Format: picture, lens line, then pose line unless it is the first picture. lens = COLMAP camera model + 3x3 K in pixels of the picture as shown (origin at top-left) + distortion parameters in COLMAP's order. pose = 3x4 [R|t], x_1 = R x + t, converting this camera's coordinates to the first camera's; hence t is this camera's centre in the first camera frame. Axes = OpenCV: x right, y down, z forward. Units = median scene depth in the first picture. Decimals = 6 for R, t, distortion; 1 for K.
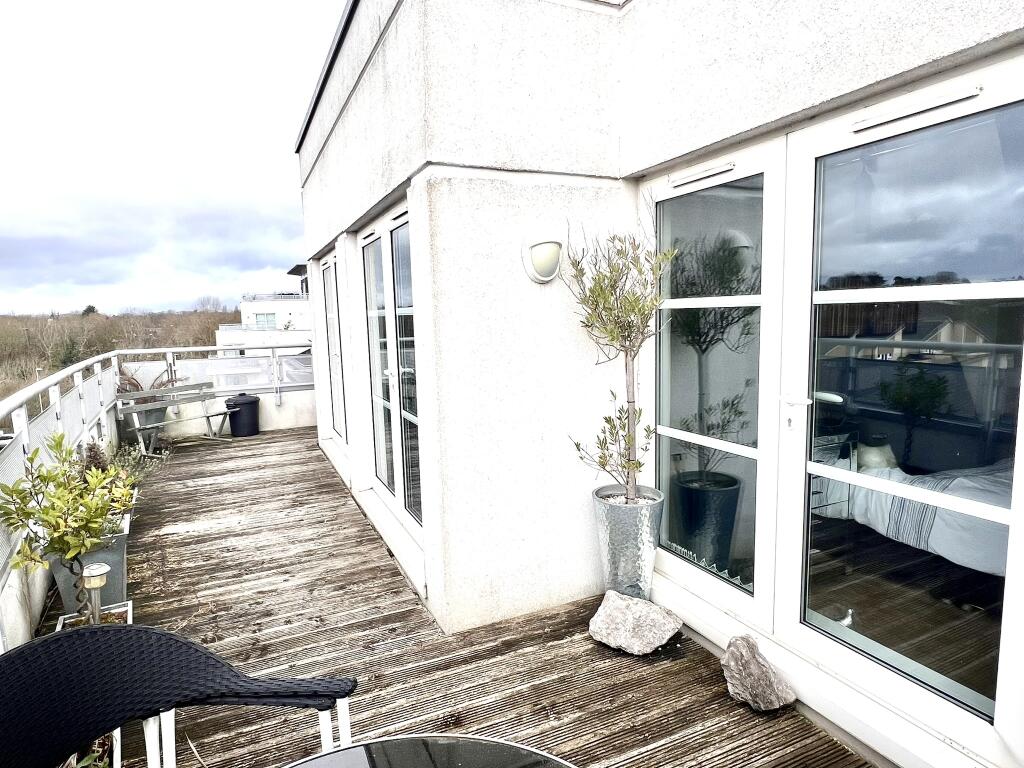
lens RADIAL K [[595.0, 0, 511.4], [0, 595.0, 383.6], [0, 0, 1]] dist [-0.003705, -0.000957]
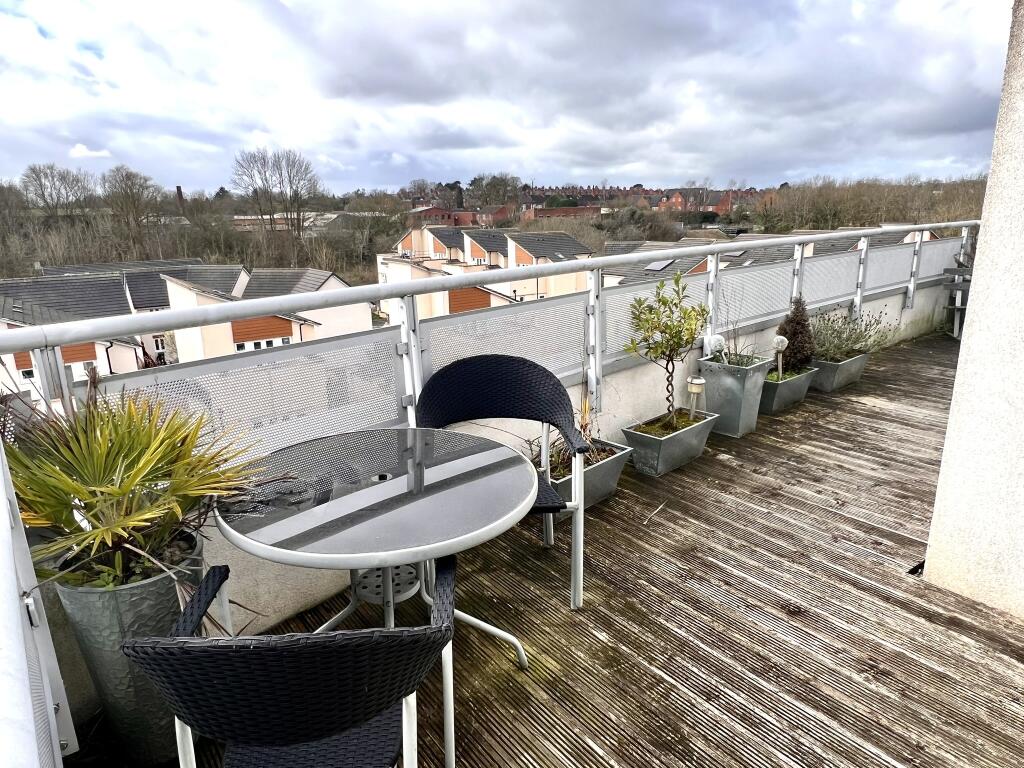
lens RADIAL K [[690.2, 0, 511.0], [0, 690.2, 385.0], [0, 0, 1]] dist [-0.012286, -0.003288]
pose [[0.206193, 0.271256, -0.940162, 0.495948], [-0.100296, 0.961607, 0.255447, -0.023614], [0.973358, 0.041623, 0.225482, 0.172400]]
